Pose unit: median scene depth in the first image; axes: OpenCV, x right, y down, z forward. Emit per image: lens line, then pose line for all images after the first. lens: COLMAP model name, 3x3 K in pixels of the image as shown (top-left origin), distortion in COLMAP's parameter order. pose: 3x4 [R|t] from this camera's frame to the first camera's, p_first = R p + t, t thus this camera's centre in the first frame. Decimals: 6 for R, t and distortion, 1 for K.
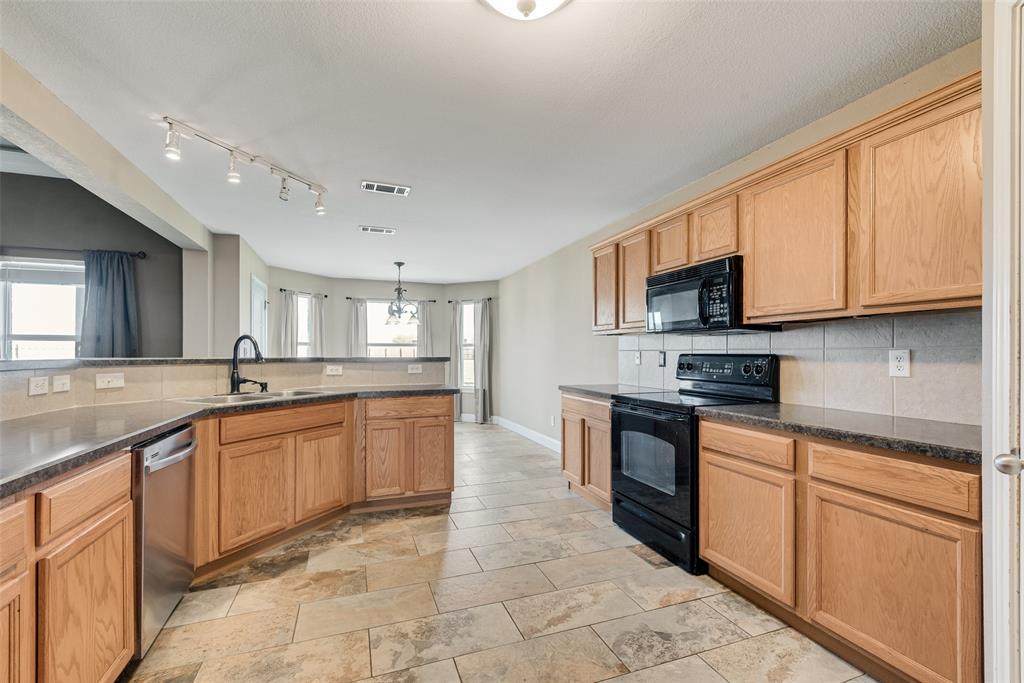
lens RADIAL K [[437.3, 0, 509.3], [0, 437.3, 357.5], [0, 0, 1]] dist [0.009234, -0.000797]
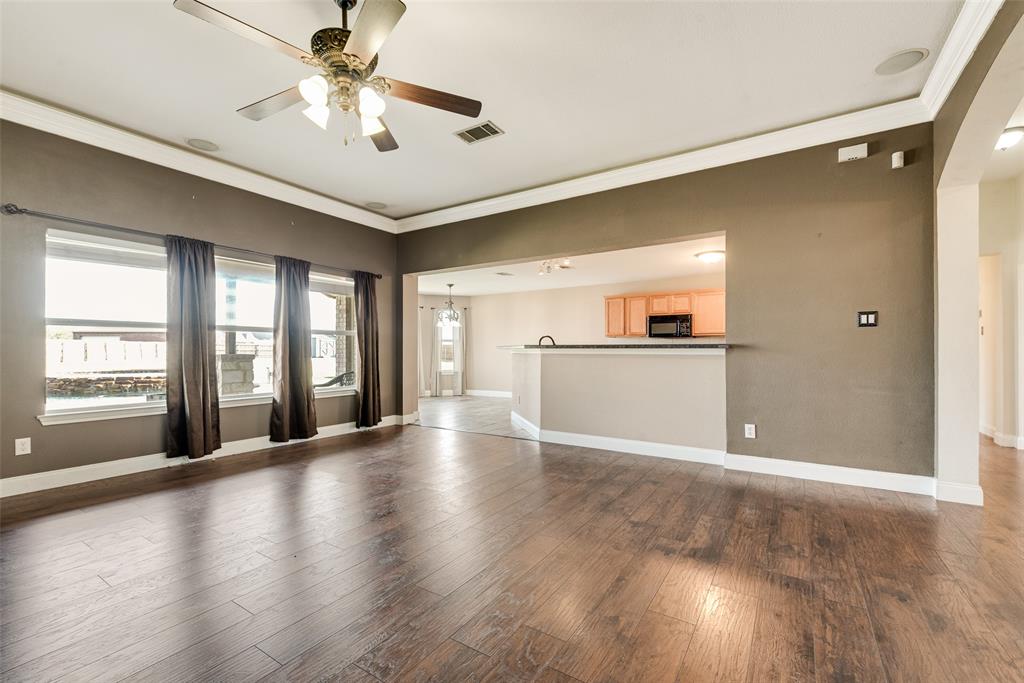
lens RADIAL K [[437.3, 0, 512.2], [0, 437.3, 348.3], [0, 0, 1]] dist [0.009234, -0.000797]
pose [[0.794663, -0.000198, 0.607050, -0.912660], [0.007824, 0.999920, -0.009917, 0.015046], [-0.607000, 0.012630, 0.794601, -0.272398]]
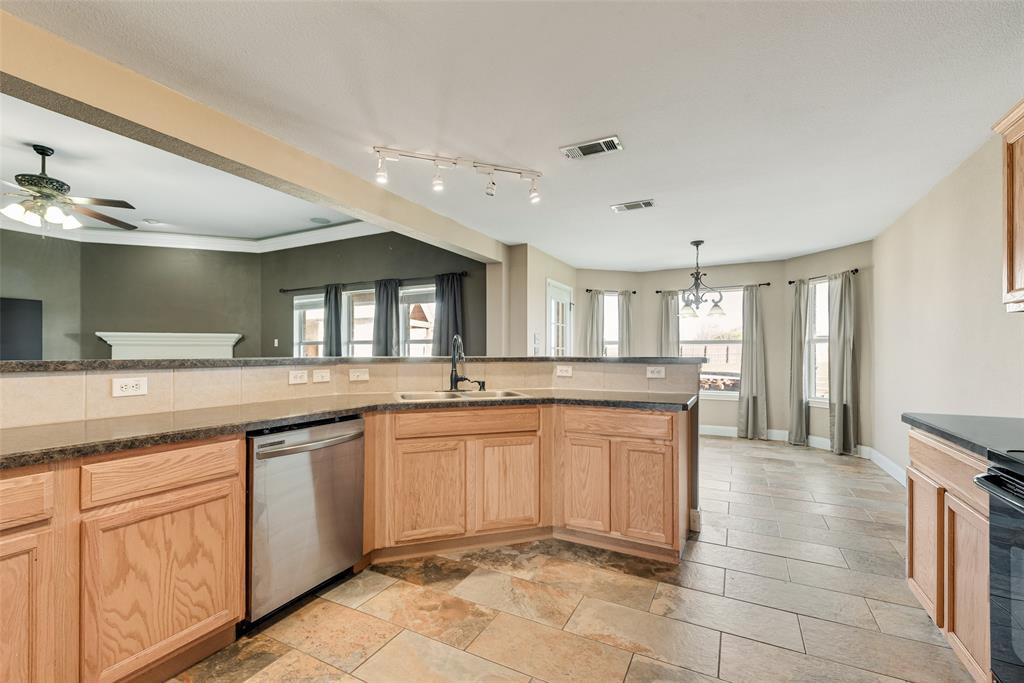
lens RADIAL K [[437.3, 0, 510.4], [0, 437.3, 356.0], [0, 0, 1]] dist [0.009234, -0.000797]
pose [[0.675700, 0.003537, -0.737168, 0.109636], [-0.005030, 0.999987, 0.000187, -0.000961], [0.737160, 0.003582, 0.675709, 0.175748]]
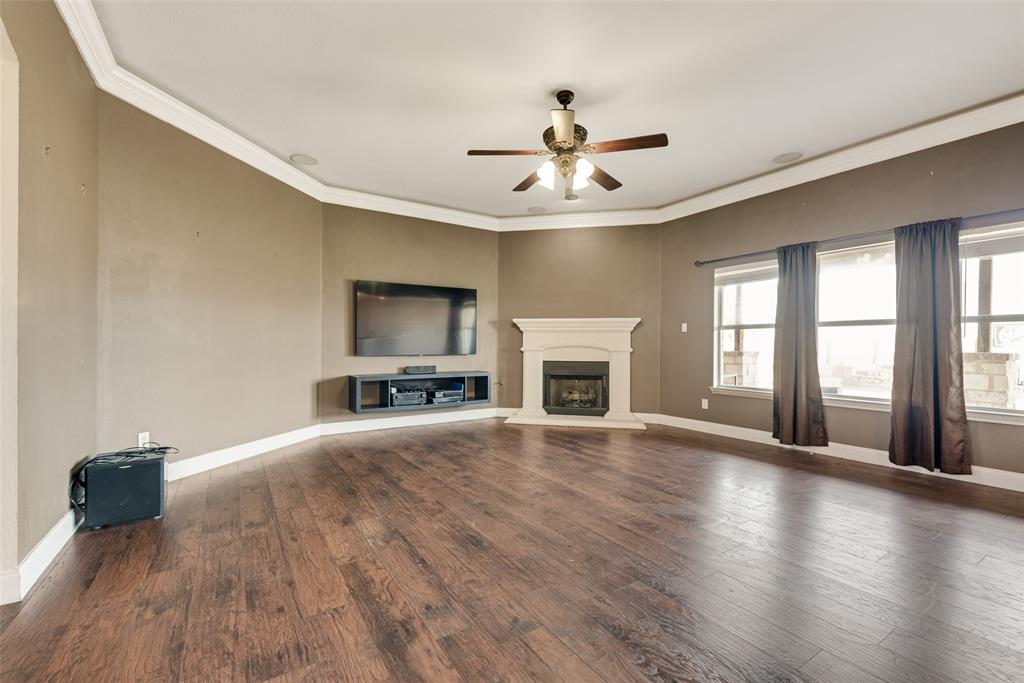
lens RADIAL K [[437.3, 0, 517.4], [0, 437.3, 345.4], [0, 0, 1]] dist [0.009234, -0.000797]
pose [[0.229800, -0.001191, -0.973237, -0.291638], [-0.014384, 0.999886, -0.004620, 0.015434], [0.973132, 0.015061, 0.229756, -0.061820]]
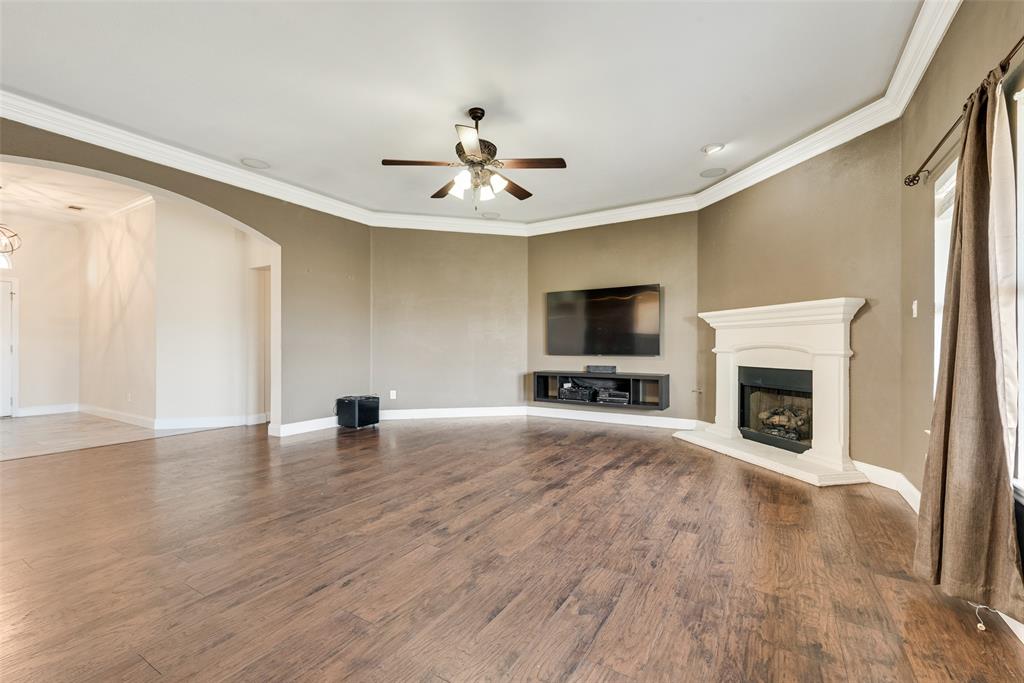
lens RADIAL K [[437.3, 0, 505.2], [0, 437.3, 345.3], [0, 0, 1]] dist [0.009234, -0.000797]
pose [[-0.786161, -0.000454, -0.618021, -0.470161], [-0.007094, 0.999940, 0.008290, 0.005956], [0.617981, 0.010901, -0.786118, 0.582589]]
